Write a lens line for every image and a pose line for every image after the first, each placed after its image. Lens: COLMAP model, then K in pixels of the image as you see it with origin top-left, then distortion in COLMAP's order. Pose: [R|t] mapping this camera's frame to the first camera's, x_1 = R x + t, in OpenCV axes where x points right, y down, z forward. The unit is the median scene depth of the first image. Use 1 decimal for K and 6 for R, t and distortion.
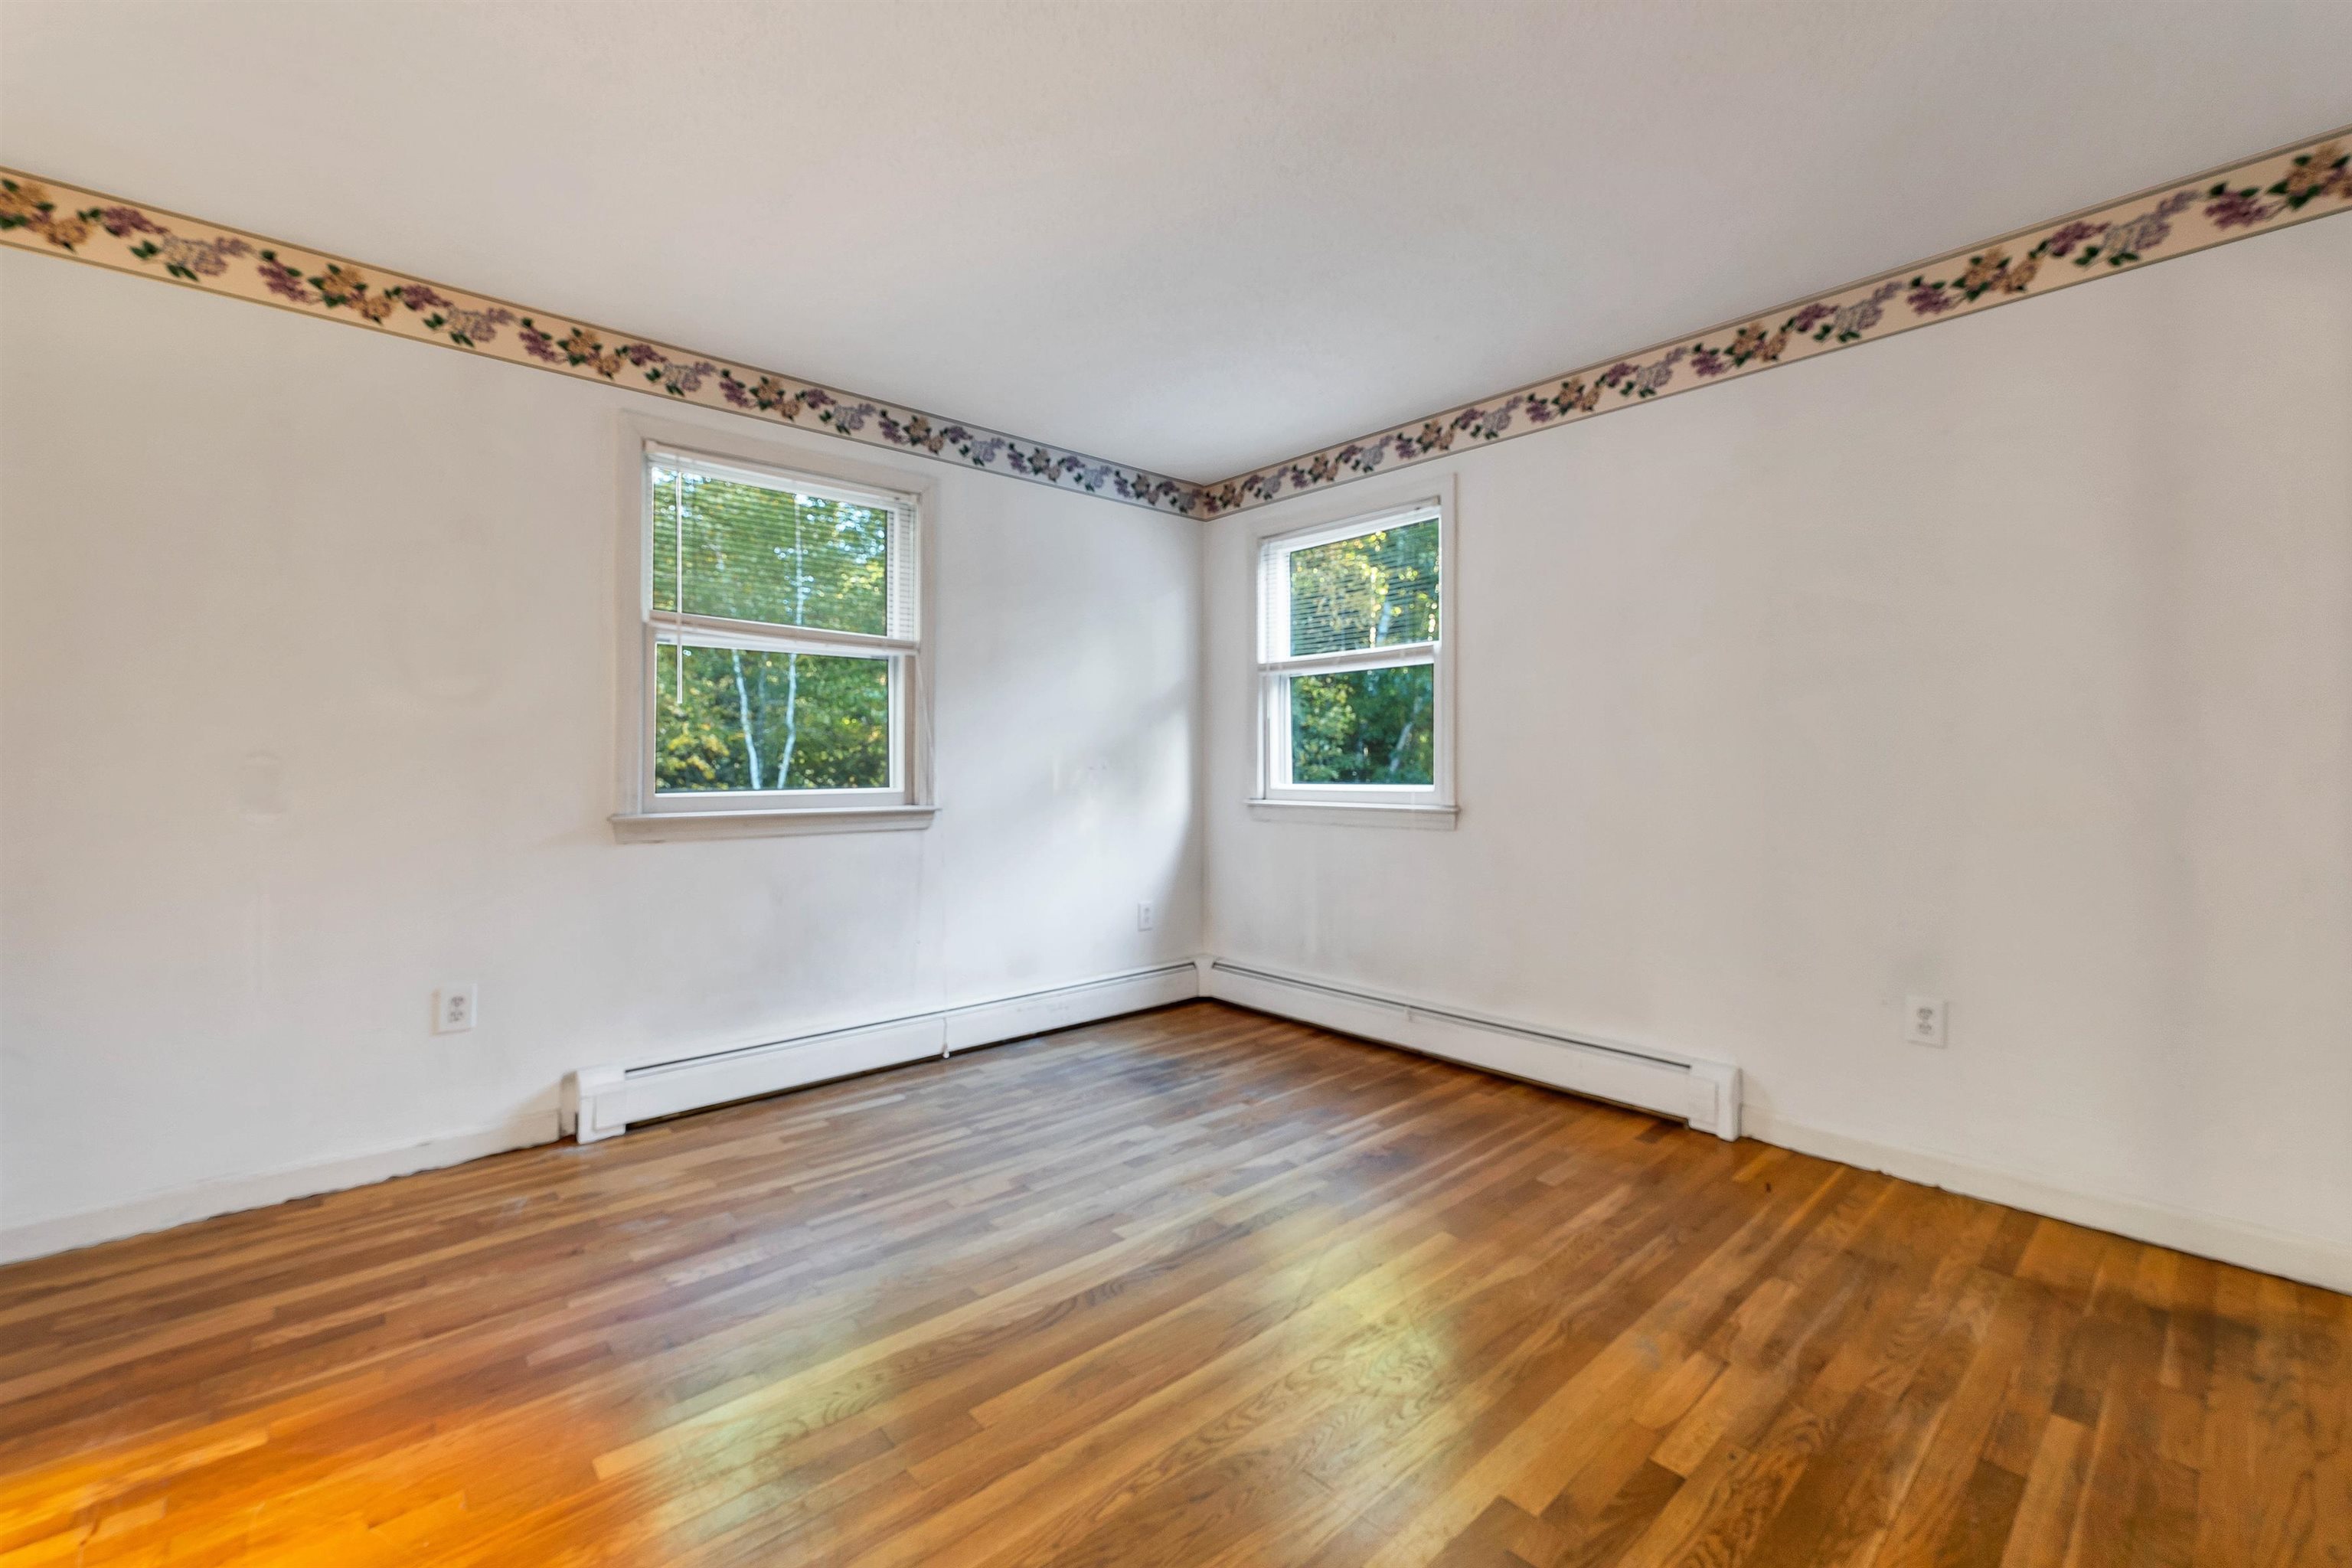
lens RADIAL K [[1011.2, 0, 1189.1], [0, 1011.2, 761.4], [0, 0, 1]] dist [-0.004152, 0.000155]
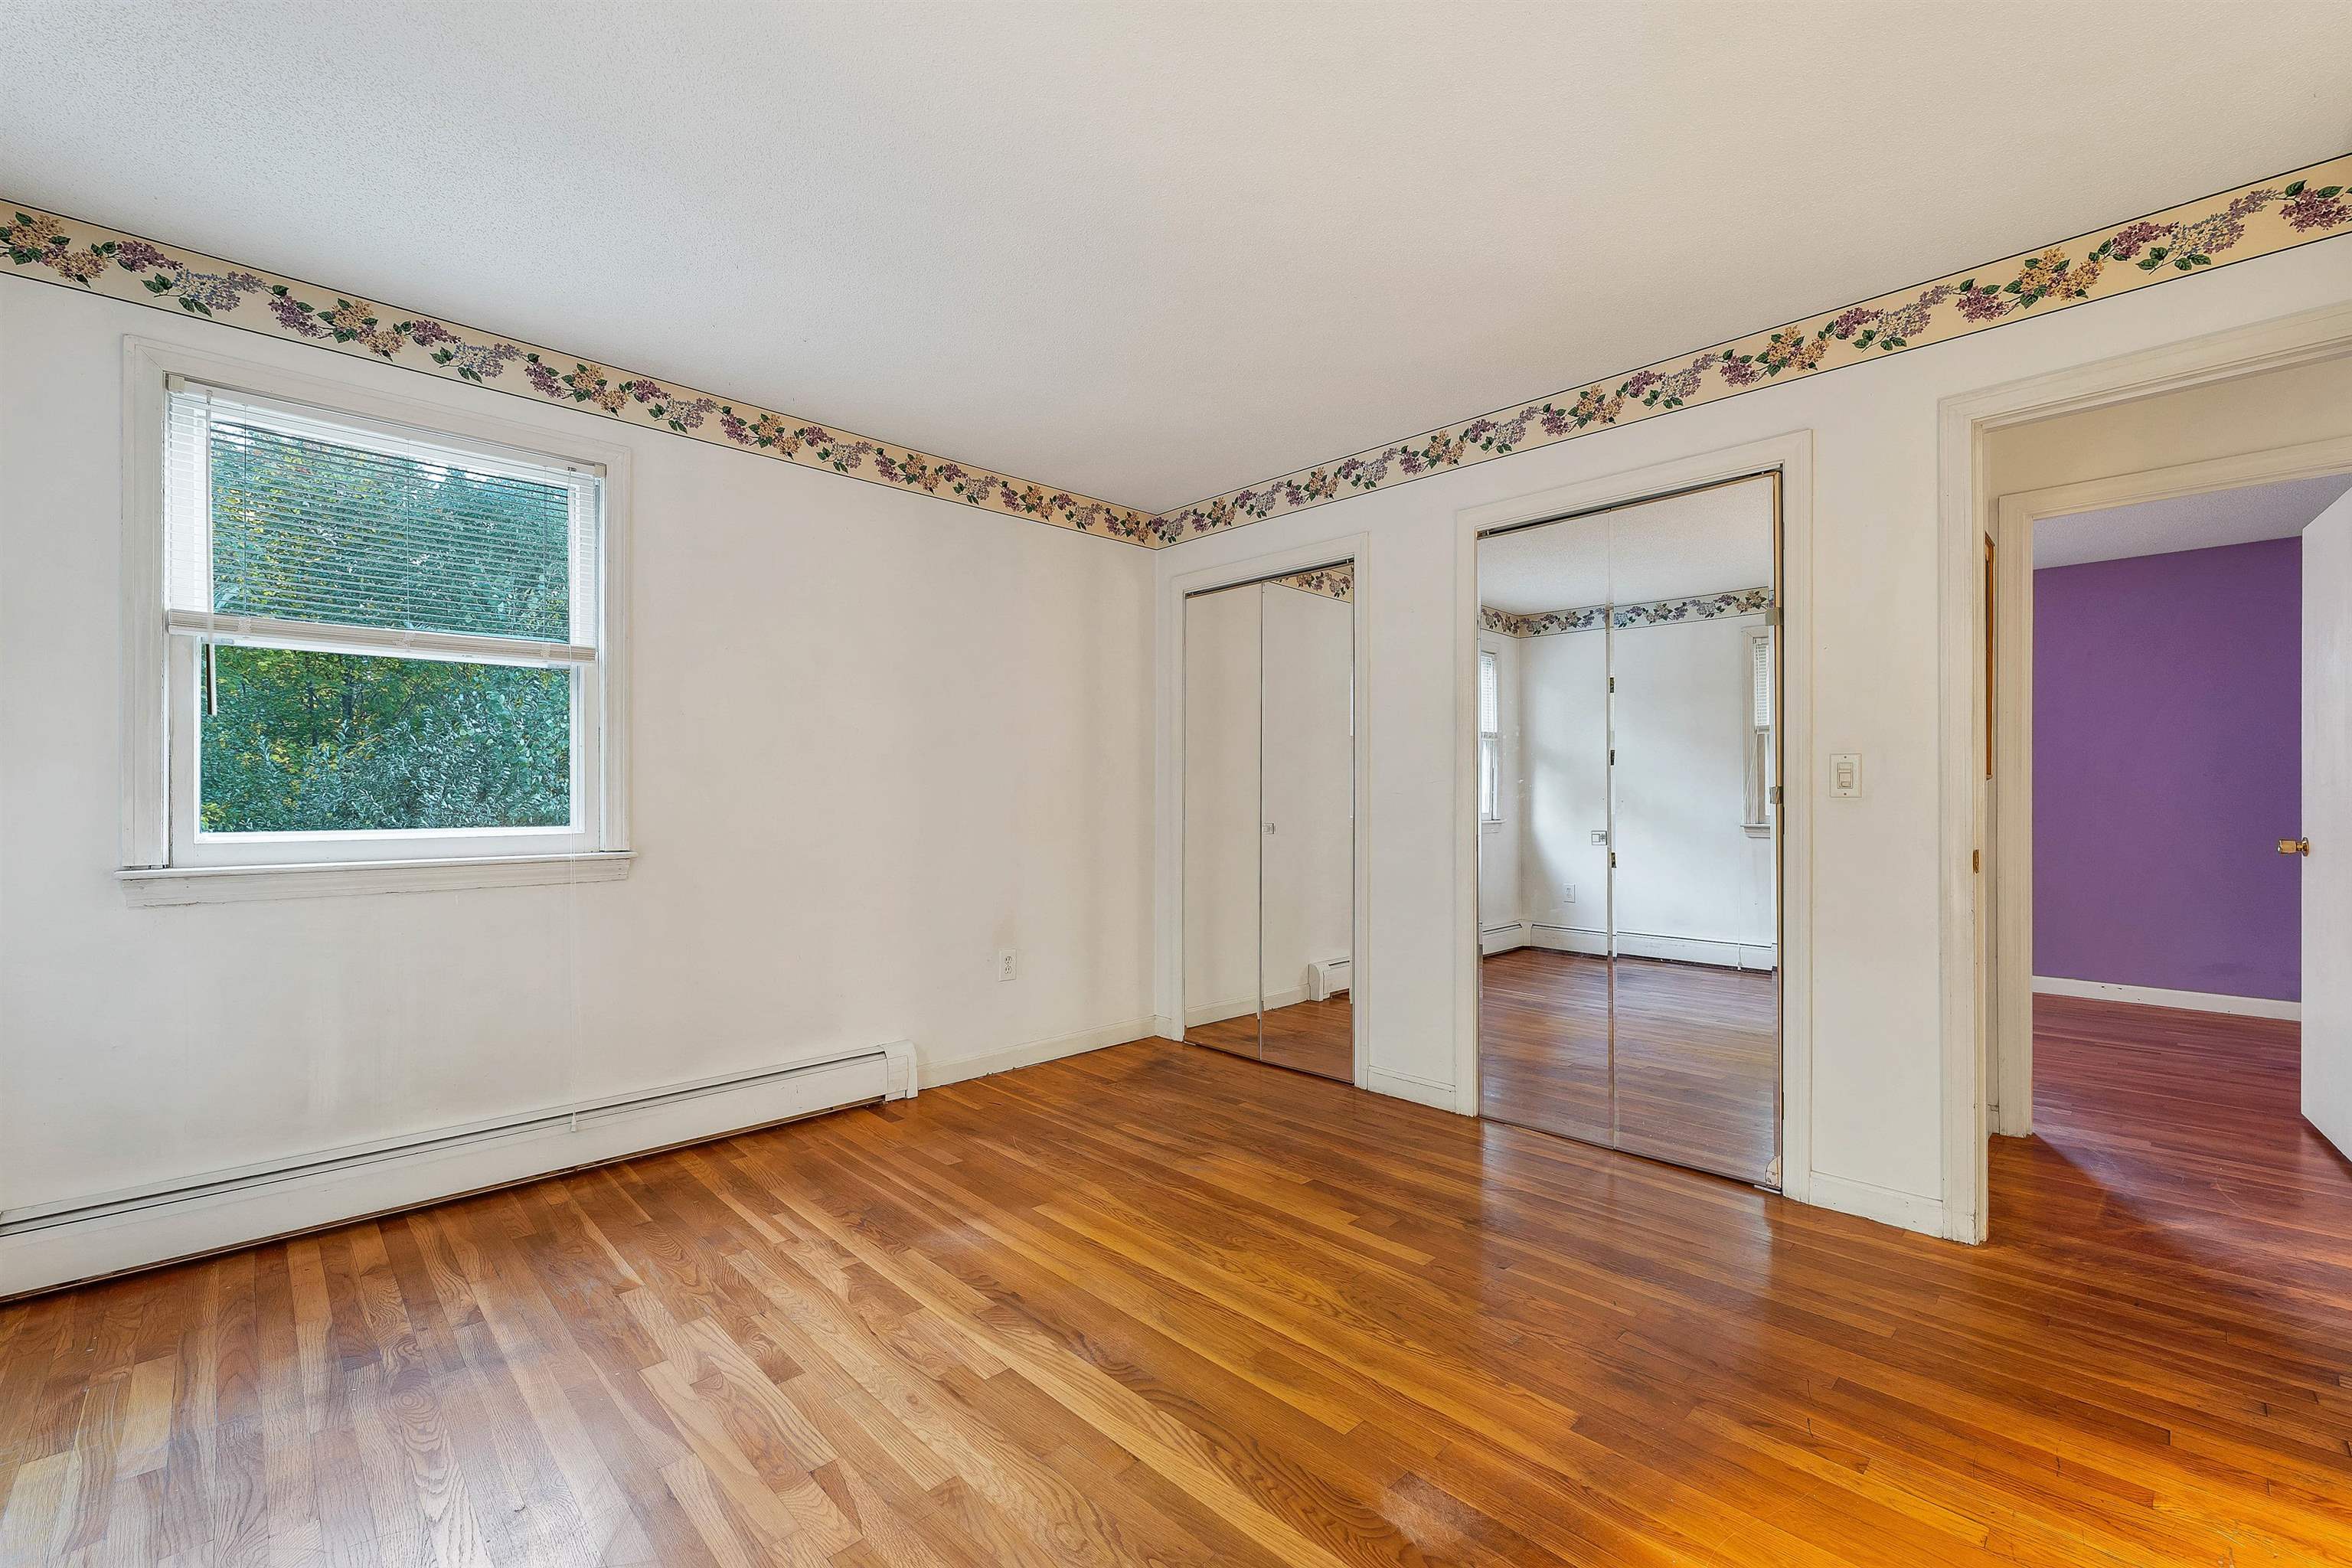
lens RADIAL K [[1011.2, 0, 1189.2], [0, 1011.2, 799.5], [0, 0, 1]] dist [-0.004152, 0.000155]
pose [[-0.080983, -0.003150, 0.996711, -0.768636], [-0.002961, 0.999991, 0.002919, -0.001439], [-0.996711, -0.002715, -0.080992, 0.779699]]
